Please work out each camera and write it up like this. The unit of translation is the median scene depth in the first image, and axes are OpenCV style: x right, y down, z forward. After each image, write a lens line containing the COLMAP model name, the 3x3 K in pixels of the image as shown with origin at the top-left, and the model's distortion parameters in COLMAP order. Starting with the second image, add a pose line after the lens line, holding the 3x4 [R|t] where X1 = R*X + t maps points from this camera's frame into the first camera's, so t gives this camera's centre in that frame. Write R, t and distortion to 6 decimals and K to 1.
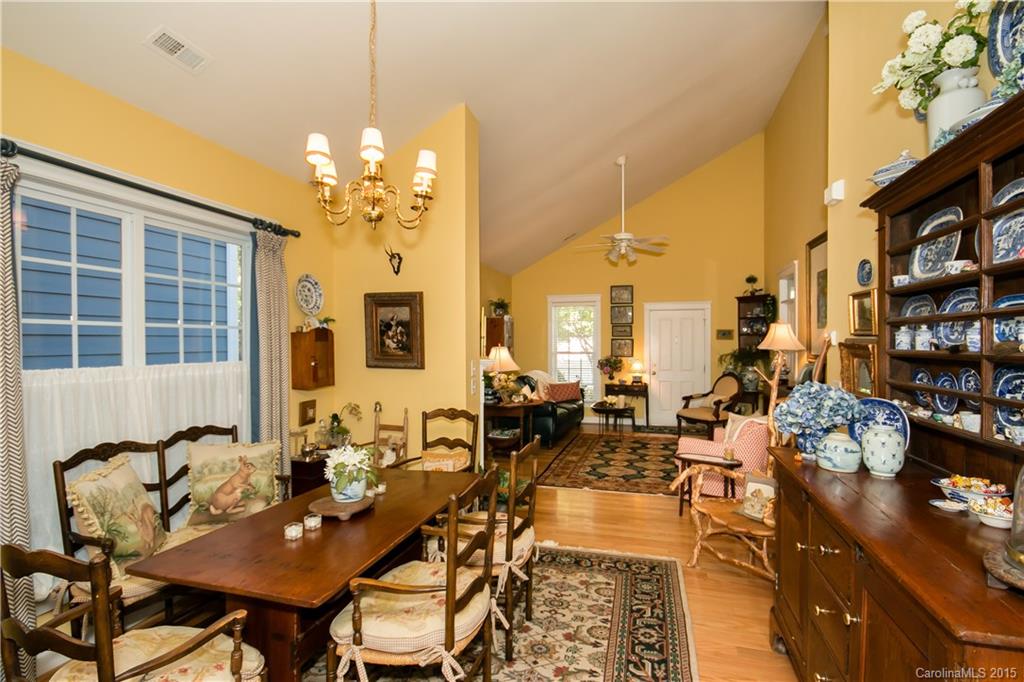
lens RADIAL K [[448.7, 0, 512.0], [0, 448.7, 341.0], [0, 0, 1]] dist [0.015525, -0.010937]
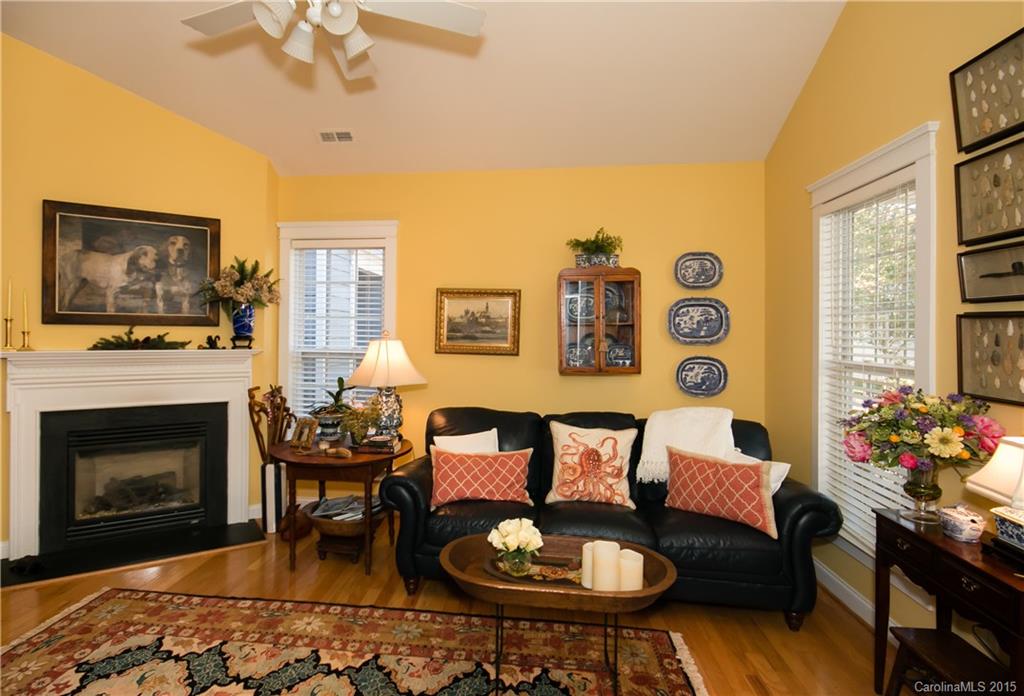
lens RADIAL K [[536.7, 0, 508.7], [0, 536.7, 329.1], [0, 0, 1]] dist [-0.001023, 0.000049]
pose [[0.207090, -0.002679, -0.978318, 0.444185], [-0.005399, 0.999978, -0.003881, 0.004636], [0.978307, 0.006085, 0.207071, 0.762965]]
